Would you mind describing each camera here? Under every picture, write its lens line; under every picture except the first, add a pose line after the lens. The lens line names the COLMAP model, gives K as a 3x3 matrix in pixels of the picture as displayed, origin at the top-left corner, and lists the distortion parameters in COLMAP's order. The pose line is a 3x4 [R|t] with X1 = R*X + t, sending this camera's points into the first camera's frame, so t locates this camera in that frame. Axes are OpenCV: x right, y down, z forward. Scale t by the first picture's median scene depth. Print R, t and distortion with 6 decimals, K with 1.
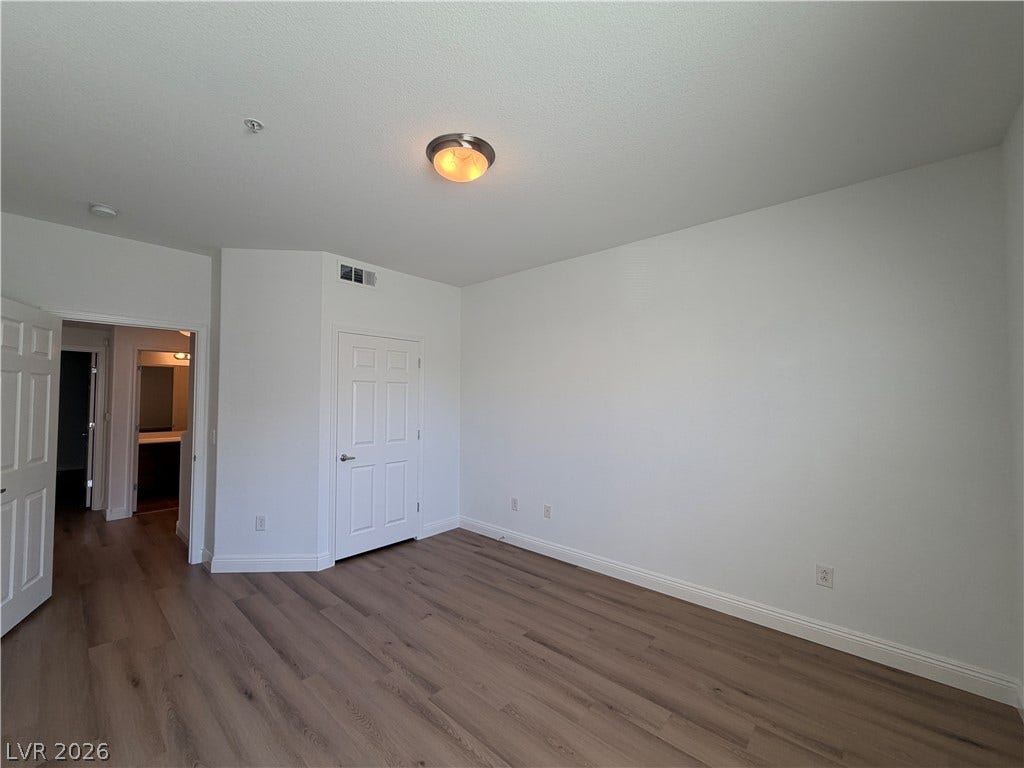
lens RADIAL K [[407.4, 0, 509.4], [0, 407.4, 384.1], [0, 0, 1]] dist [0.000414, -0.000368]
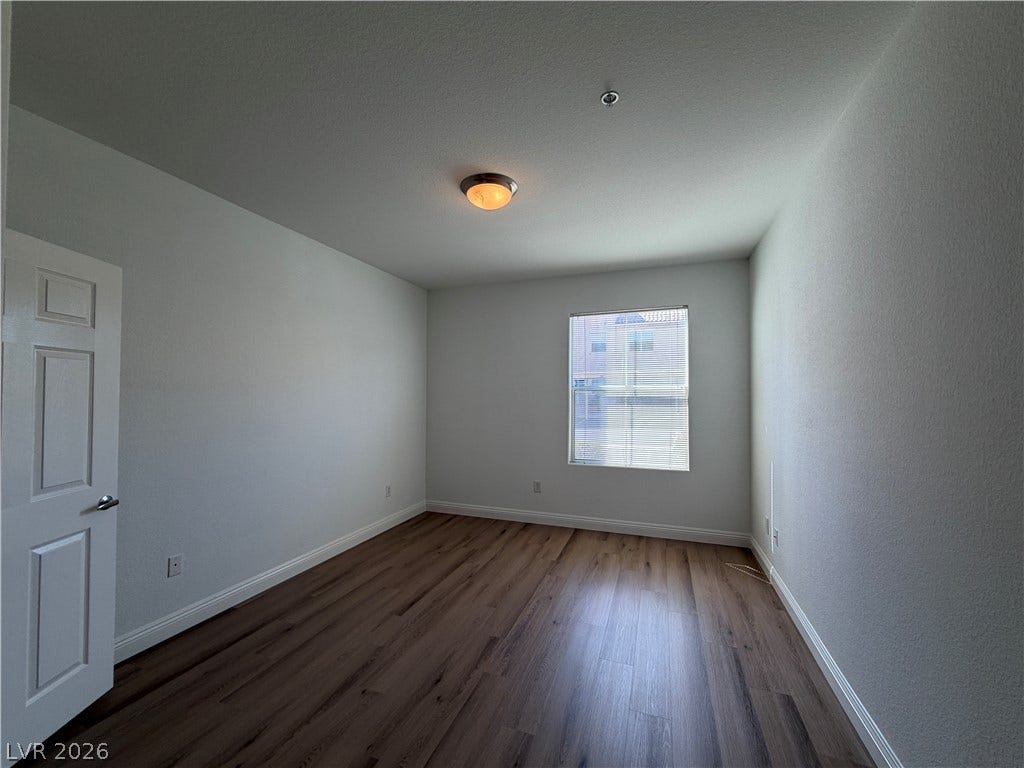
lens RADIAL K [[407.4, 0, 509.4], [0, 407.4, 384.1], [0, 0, 1]] dist [0.000414, -0.000368]
pose [[-0.361364, 0.015434, 0.932297, -1.078152], [-0.035048, 0.998932, -0.030121, 0.043400], [-0.931766, -0.043560, -0.360437, 1.169378]]
